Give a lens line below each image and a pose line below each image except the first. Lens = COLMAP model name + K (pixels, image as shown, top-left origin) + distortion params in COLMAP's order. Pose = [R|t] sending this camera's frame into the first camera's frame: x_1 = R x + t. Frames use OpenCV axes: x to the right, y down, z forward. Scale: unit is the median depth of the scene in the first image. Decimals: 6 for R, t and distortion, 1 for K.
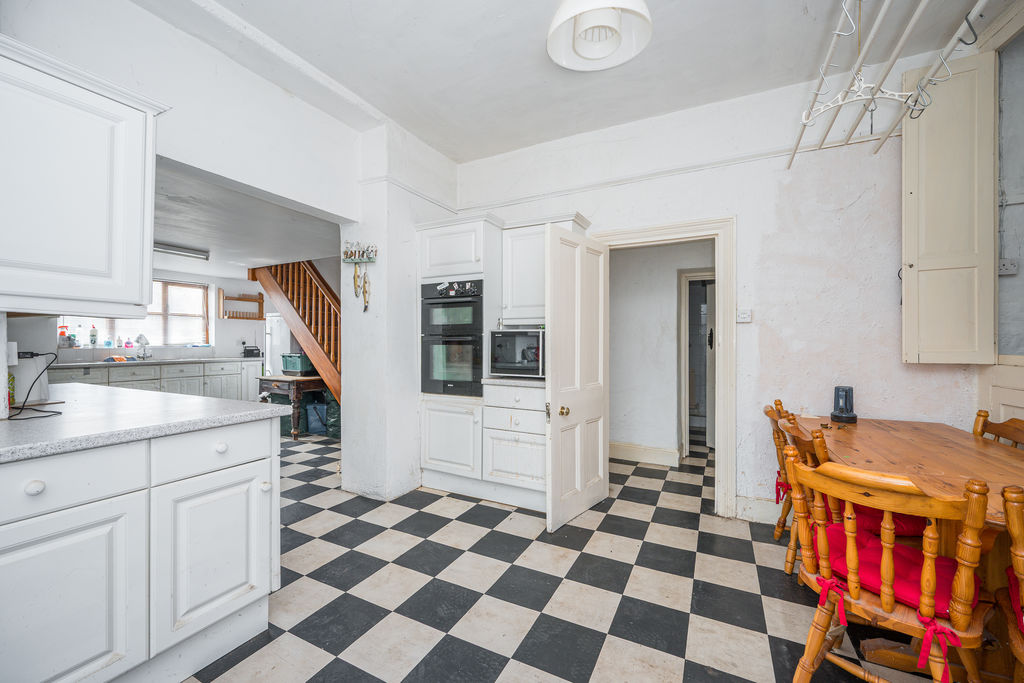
lens RADIAL K [[411.2, 0, 511.0], [0, 411.2, 342.6], [0, 0, 1]] dist [-0.001604, 0.000066]
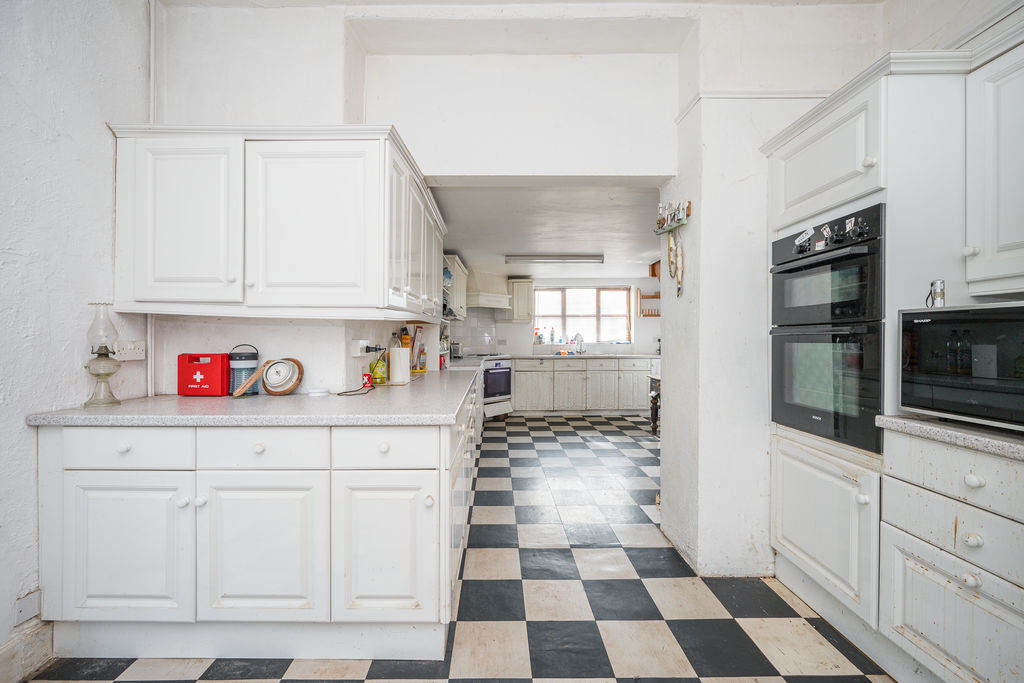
lens RADIAL K [[411.2, 0, 511.9], [0, 411.2, 341.2], [0, 0, 1]] dist [-0.001604, 0.000066]
pose [[0.456245, -0.000220, -0.889854, 0.146989], [0.003709, 0.999992, 0.001654, 0.001001], [0.889846, -0.004055, 0.456242, 0.394786]]
